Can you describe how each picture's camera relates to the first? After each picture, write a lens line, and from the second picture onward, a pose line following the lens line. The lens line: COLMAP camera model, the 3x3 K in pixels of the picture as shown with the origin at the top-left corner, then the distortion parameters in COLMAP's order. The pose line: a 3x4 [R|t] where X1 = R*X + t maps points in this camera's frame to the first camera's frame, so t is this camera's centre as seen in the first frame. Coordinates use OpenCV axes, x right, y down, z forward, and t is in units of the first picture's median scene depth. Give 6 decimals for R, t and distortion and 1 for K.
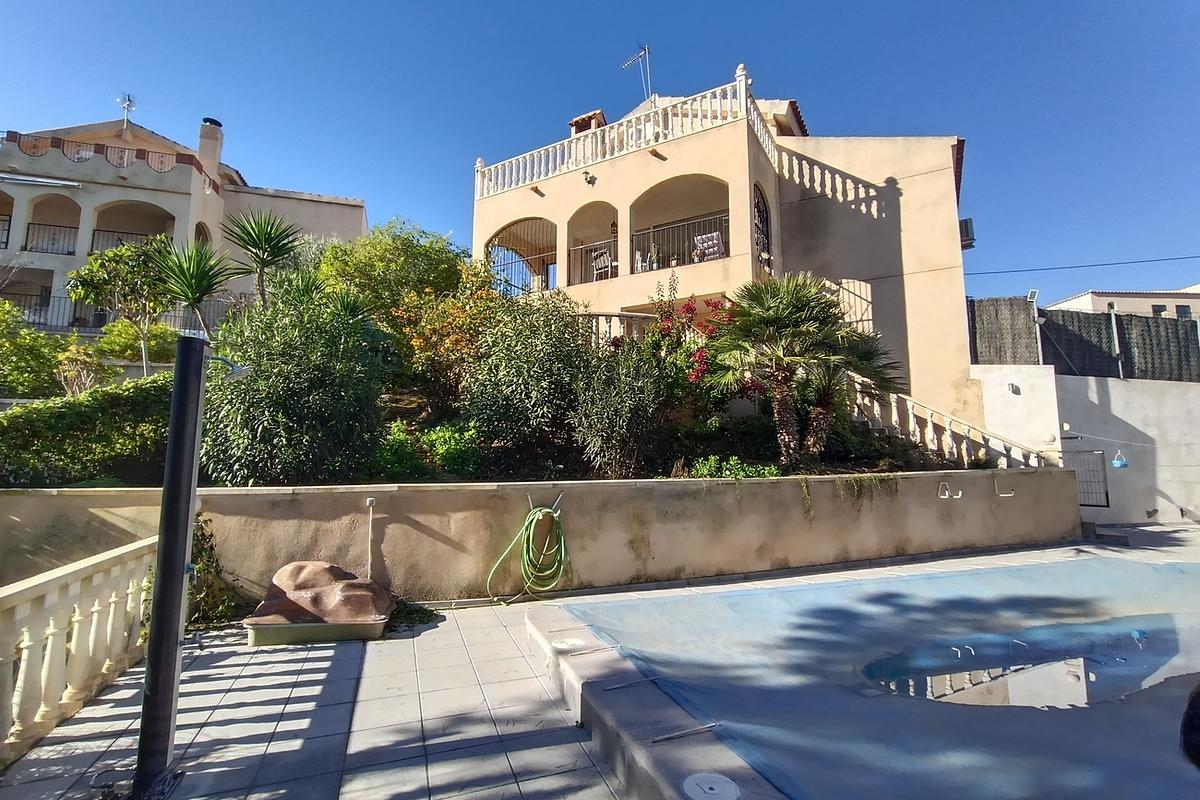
lens RADIAL K [[544.3, 0, 595.7], [0, 544.3, 392.3], [0, 0, 1]] dist [-0.015106, 0.007216]
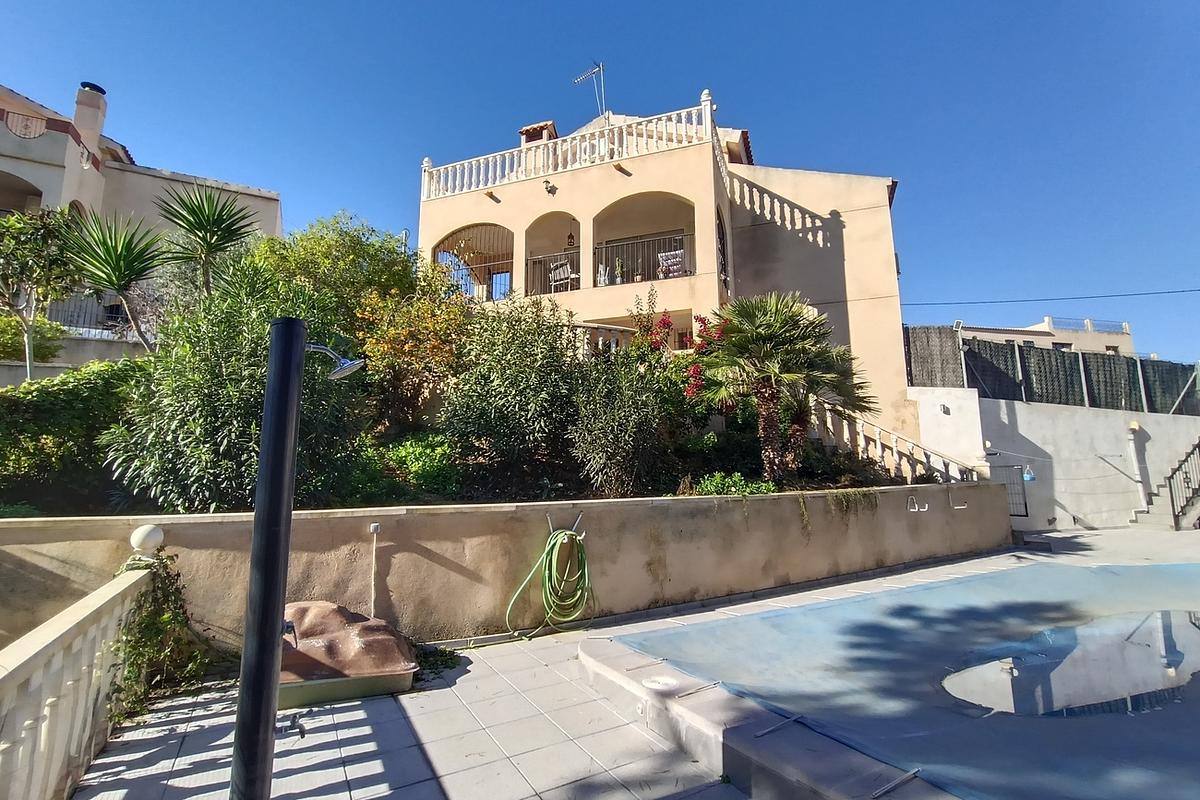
lens RADIAL K [[544.3, 0, 599.1], [0, 544.3, 393.4], [0, 0, 1]] dist [-0.015106, 0.007216]
pose [[0.984420, 0.020077, 0.174685, -0.121807], [-0.014965, 0.999422, -0.030532, 0.005524], [-0.175197, 0.027442, 0.984151, 0.047927]]
